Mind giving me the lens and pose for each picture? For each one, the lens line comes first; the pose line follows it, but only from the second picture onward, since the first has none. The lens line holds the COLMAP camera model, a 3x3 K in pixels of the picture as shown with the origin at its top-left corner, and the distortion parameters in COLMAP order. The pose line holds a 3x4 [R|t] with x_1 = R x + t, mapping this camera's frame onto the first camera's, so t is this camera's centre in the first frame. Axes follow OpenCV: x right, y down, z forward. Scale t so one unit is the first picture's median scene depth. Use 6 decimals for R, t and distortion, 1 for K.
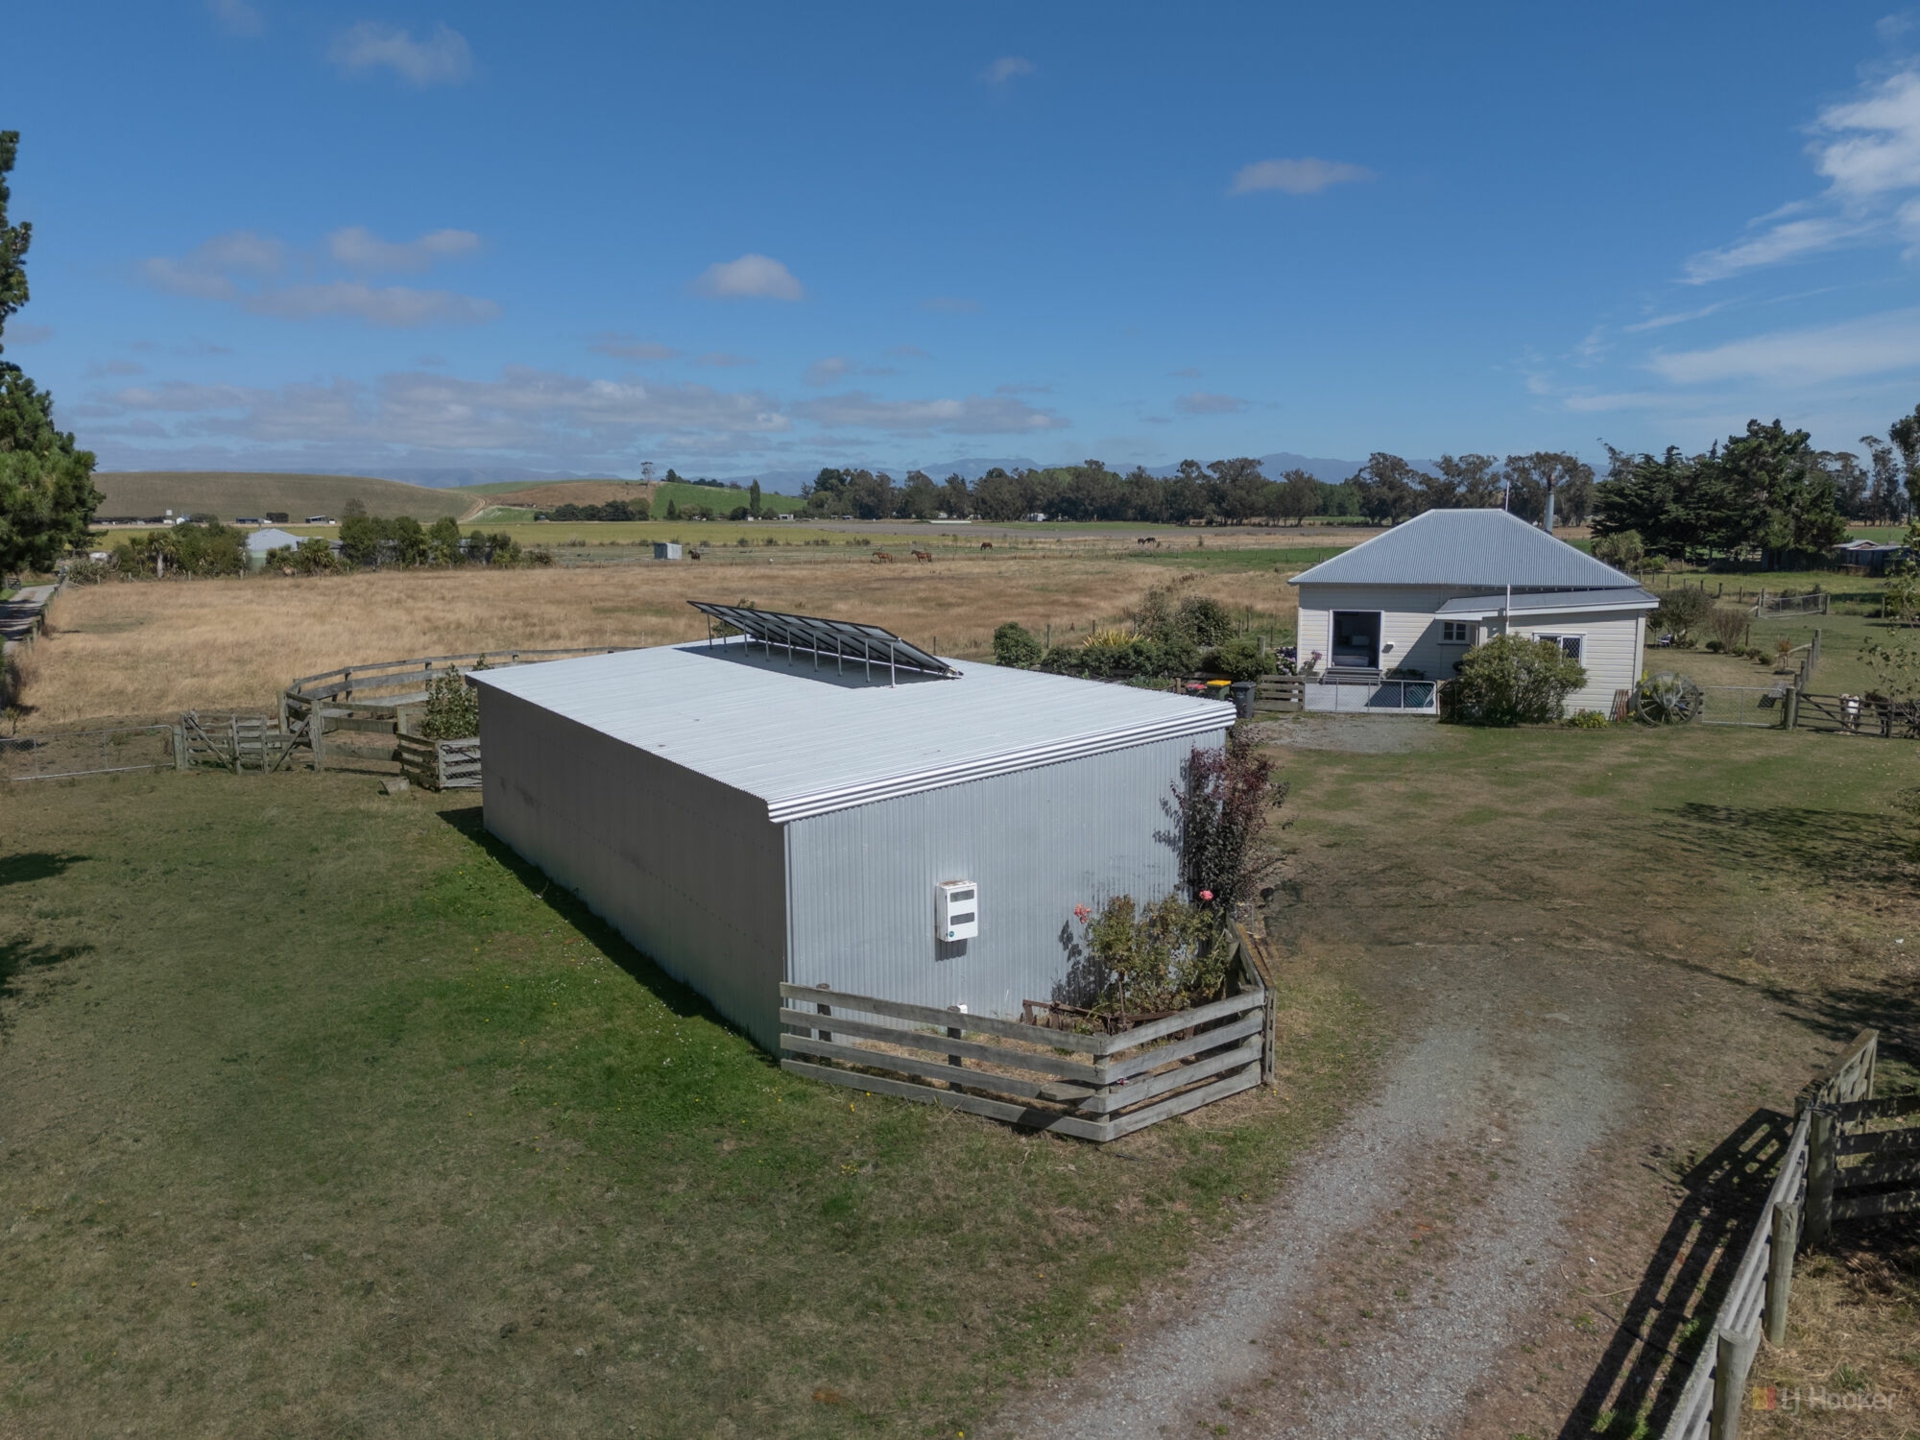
lens RADIAL K [[1328.7, 0, 966.2], [0, 1328.7, 711.5], [0, 0, 1]] dist [-0.002726, 0.004039]
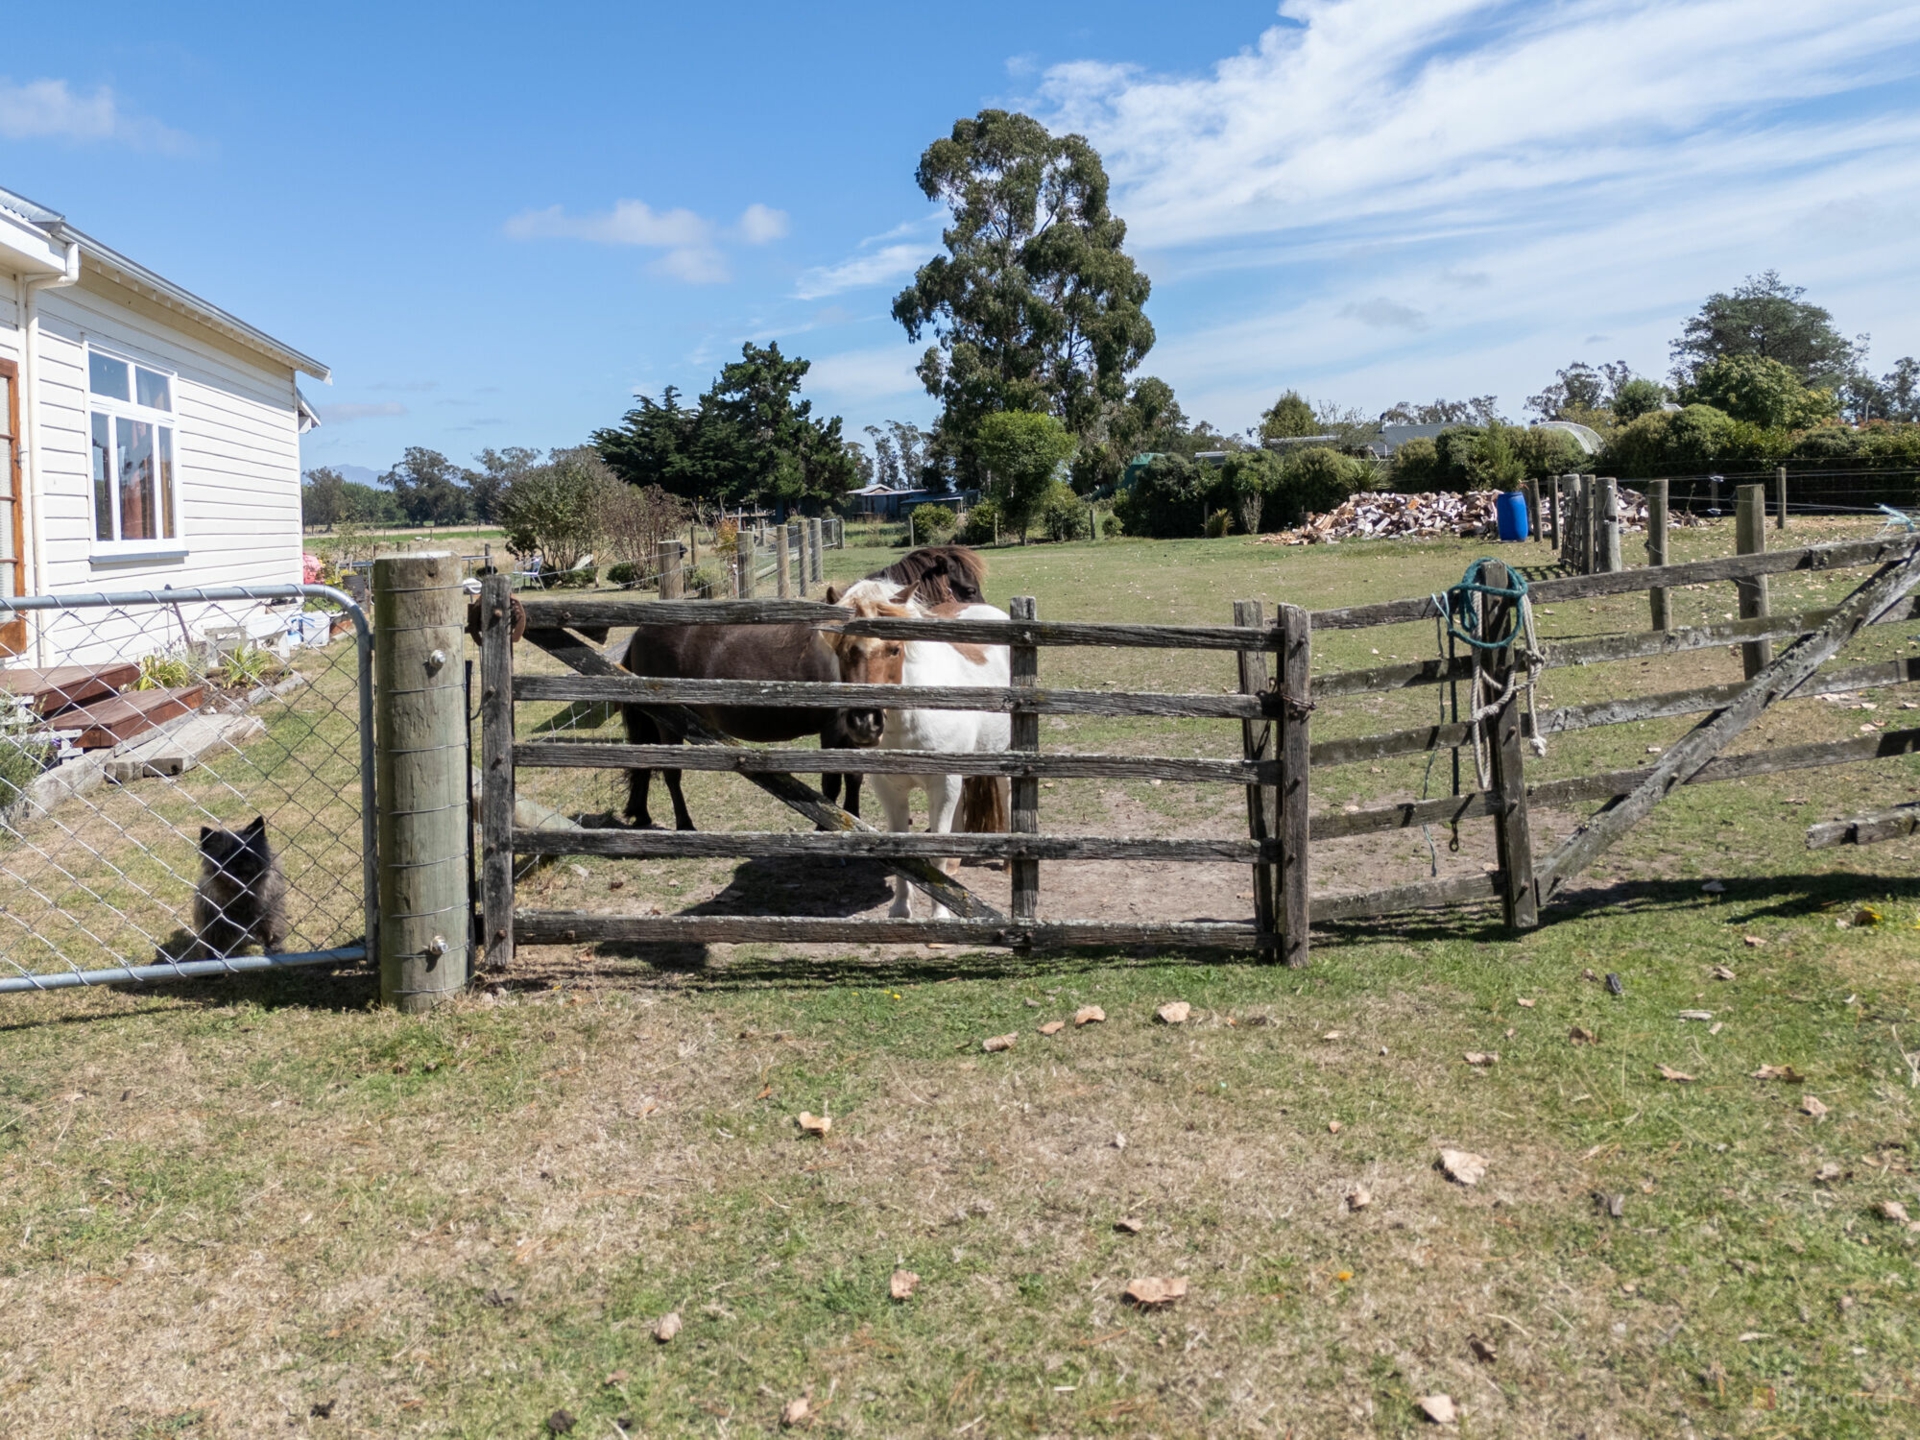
lens RADIAL K [[1328.7, 0, 967.5], [0, 1328.7, 714.1], [0, 0, 1]] dist [-0.002726, 0.004039]
pose [[0.791174, -0.103316, 0.602802, 0.170537], [0.108866, 0.993678, 0.027425, -0.000826], [-0.601824, 0.043927, 0.797419, 0.258154]]
